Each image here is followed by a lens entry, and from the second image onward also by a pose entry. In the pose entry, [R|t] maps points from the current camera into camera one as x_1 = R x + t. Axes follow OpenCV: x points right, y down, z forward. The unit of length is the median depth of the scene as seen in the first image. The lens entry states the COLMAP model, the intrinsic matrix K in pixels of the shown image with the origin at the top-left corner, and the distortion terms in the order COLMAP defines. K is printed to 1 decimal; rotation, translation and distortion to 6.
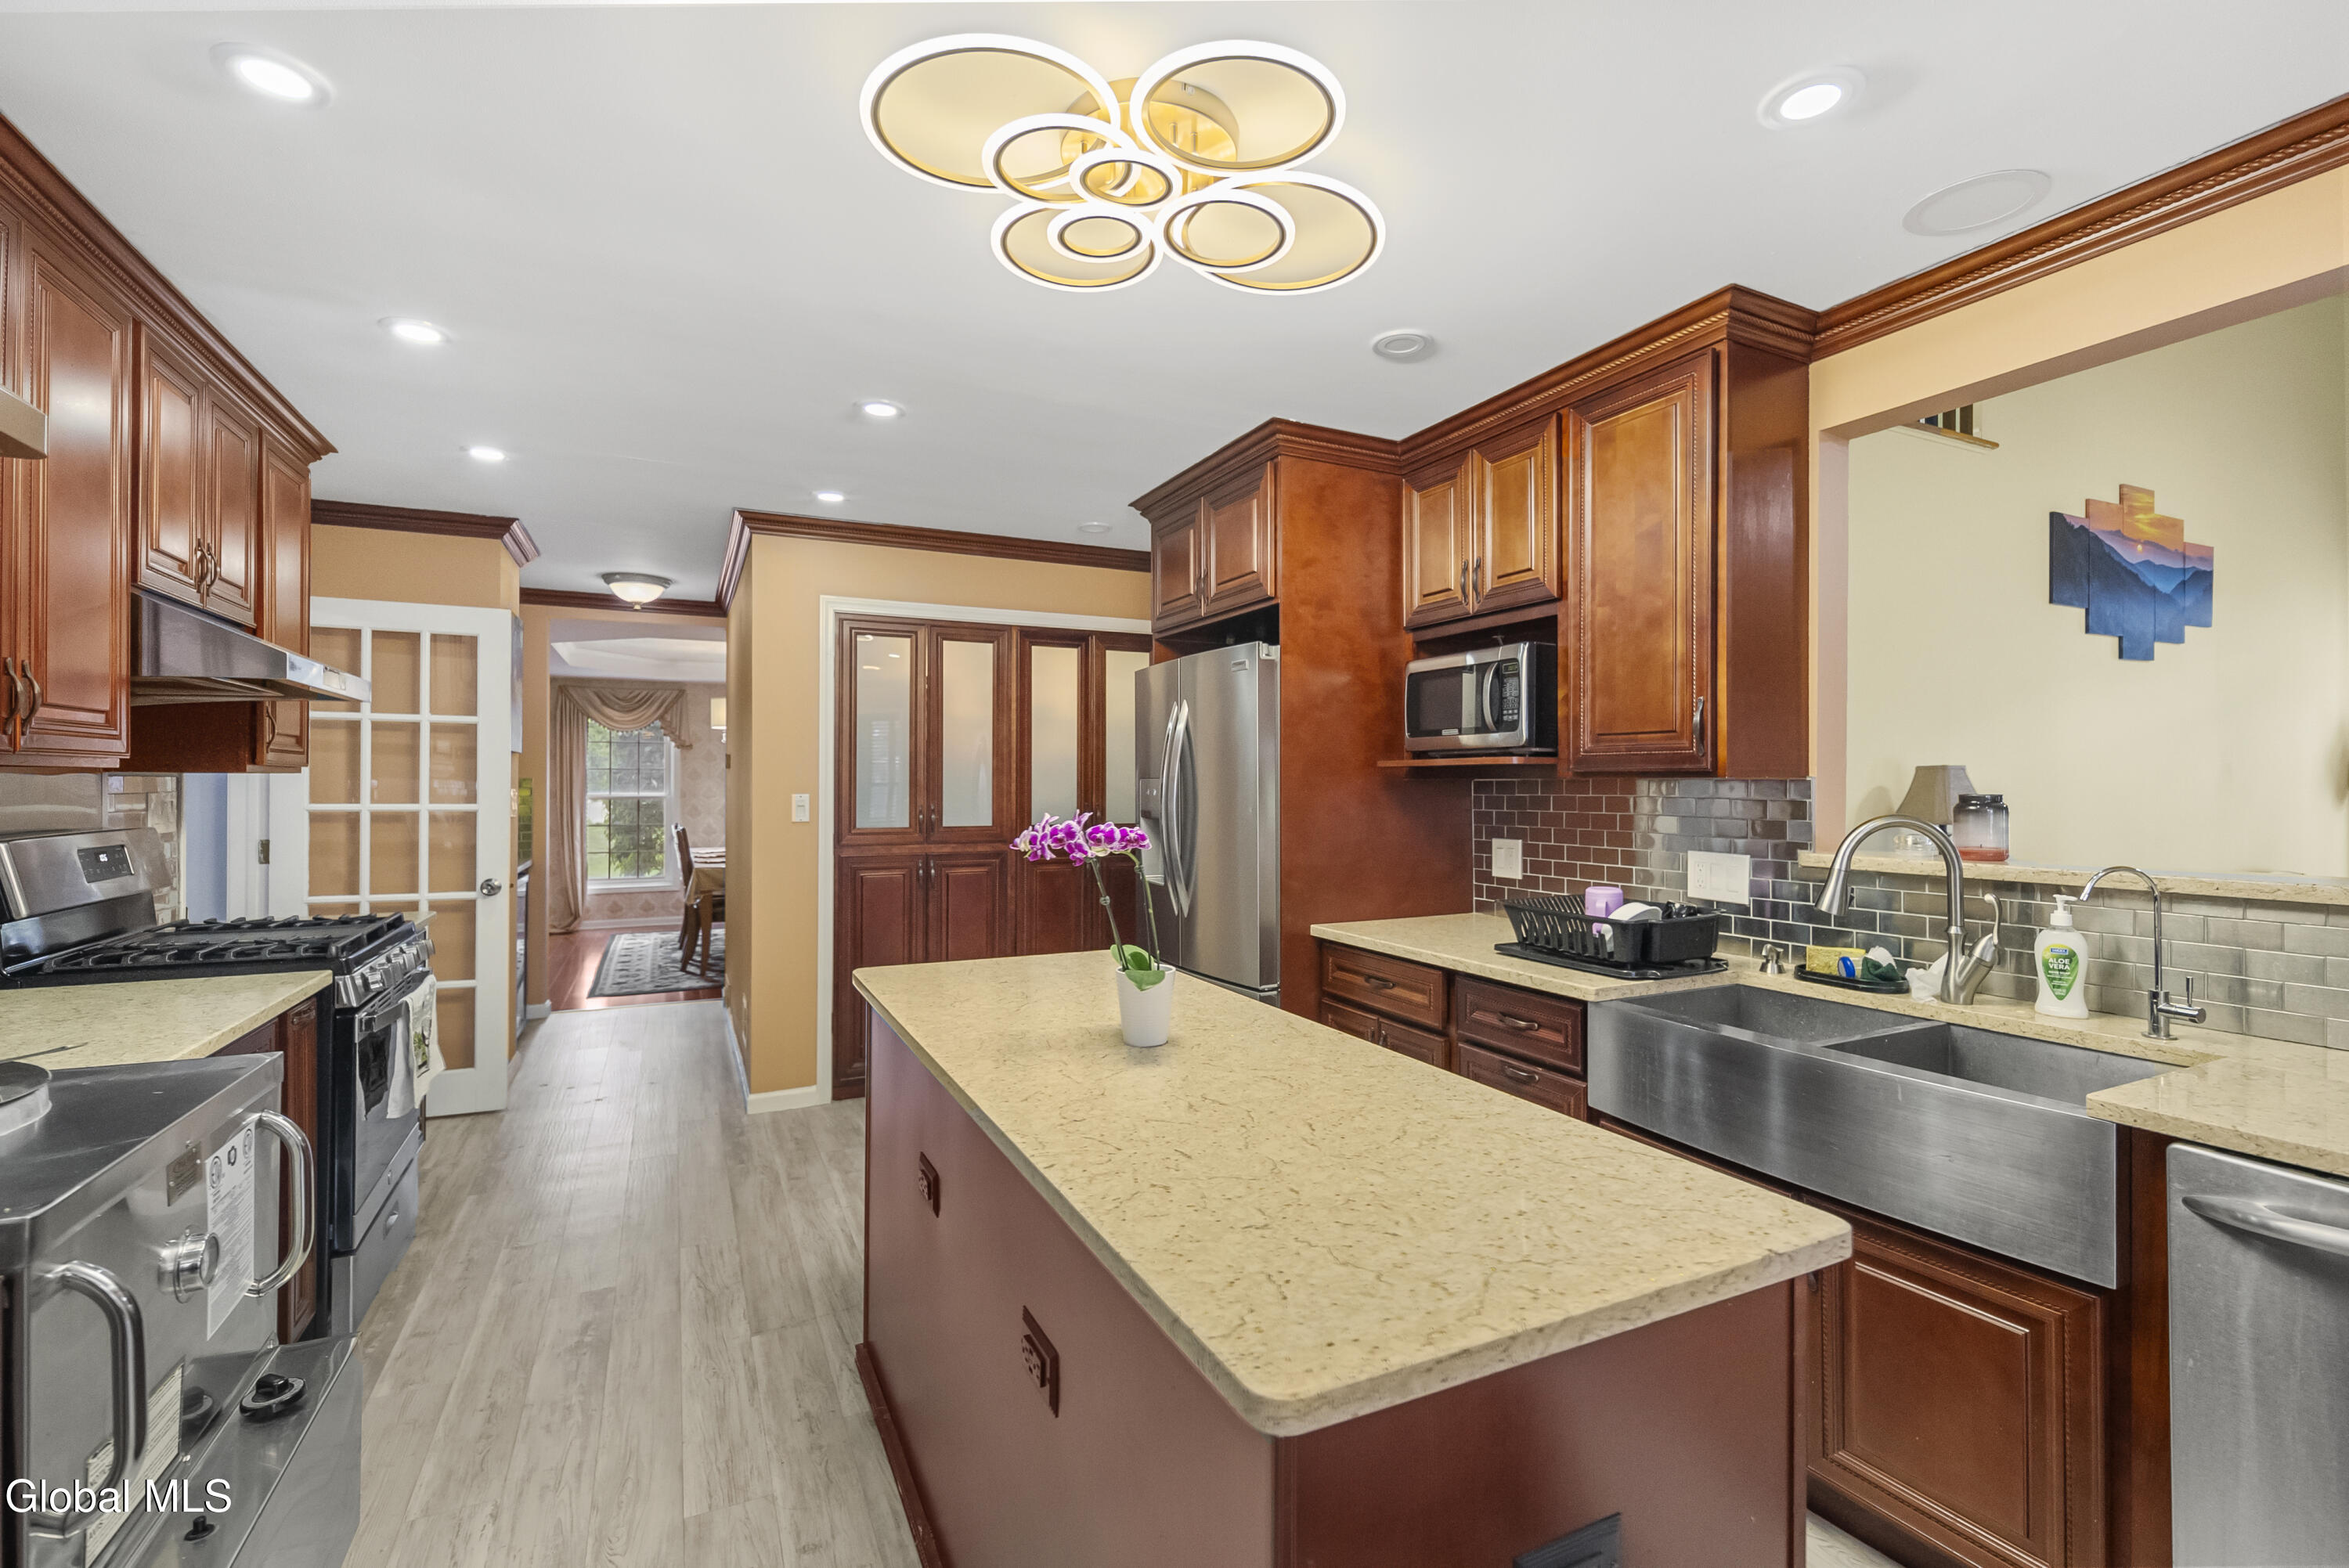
lens RADIAL K [[1047.2, 0, 1180.1], [0, 1047.2, 781.5], [0, 0, 1]] dist [0.005848, -0.000400]
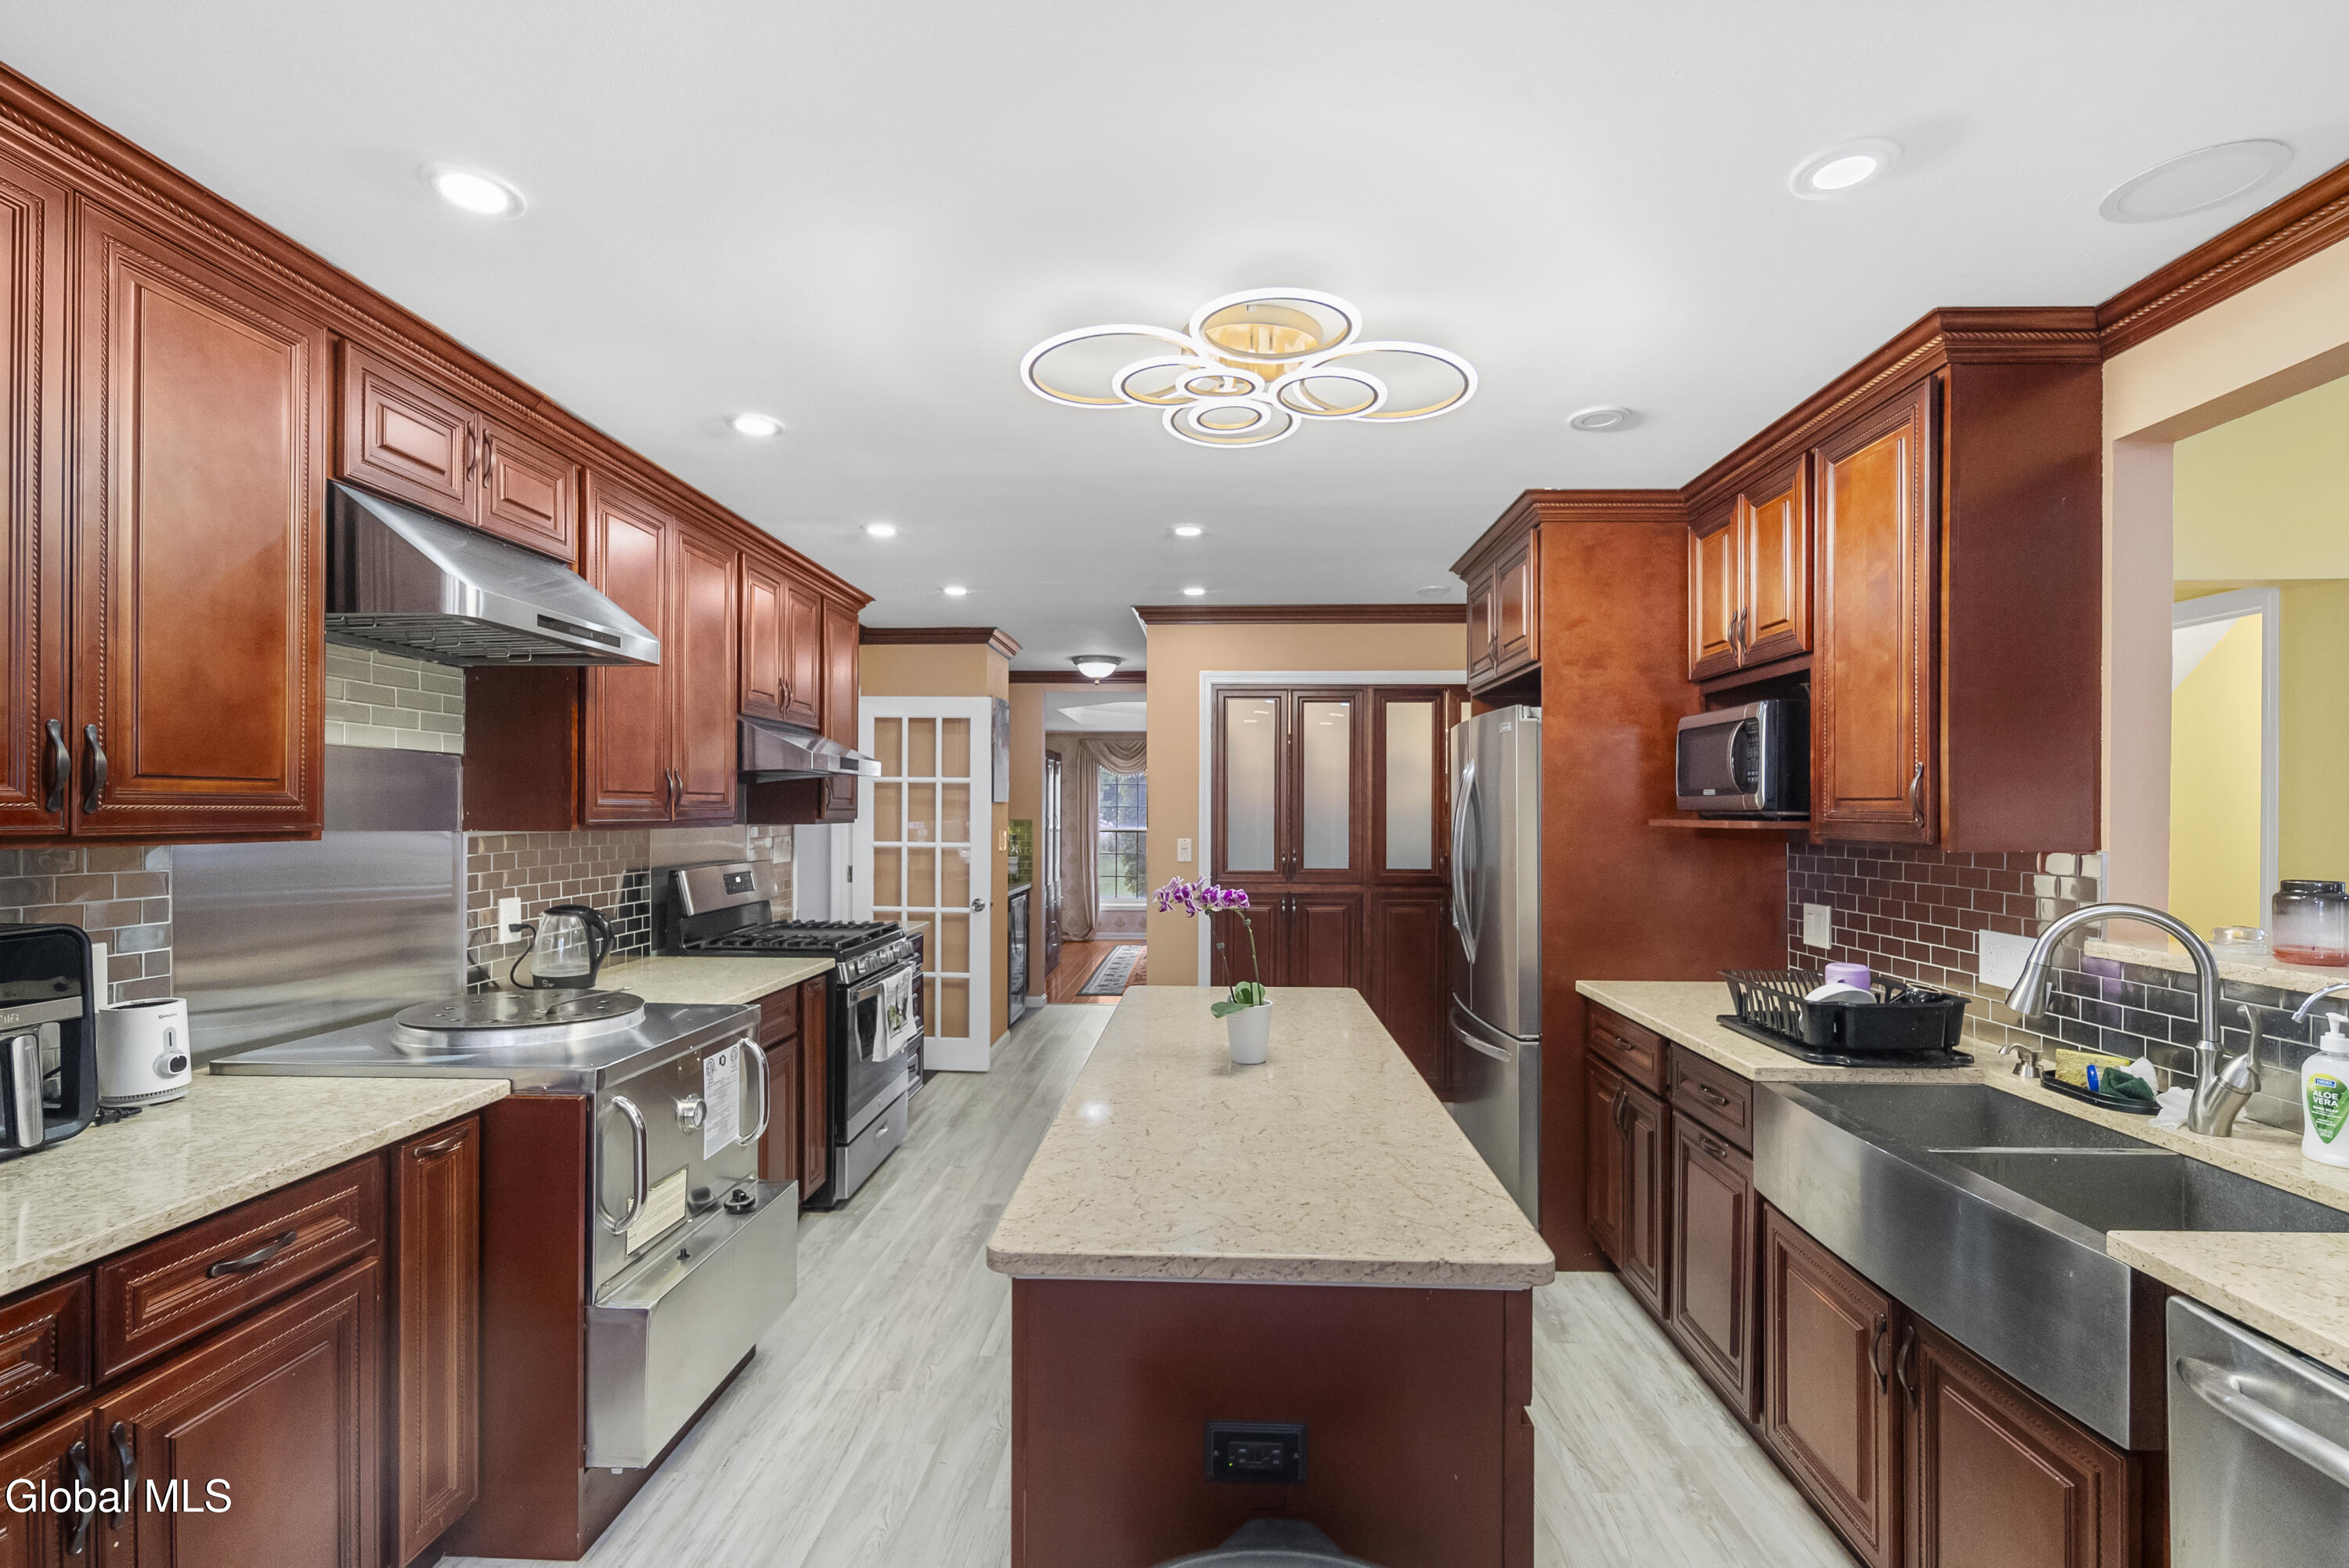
lens RADIAL K [[1047.2, 0, 1167.1], [0, 1047.2, 817.9], [0, 0, 1]] dist [0.005848, -0.000400]
pose [[0.878231, 0.004979, -0.478211, 0.305343], [-0.001266, 0.999966, 0.008087, -0.033132], [0.478236, -0.006497, 0.878208, -0.093136]]
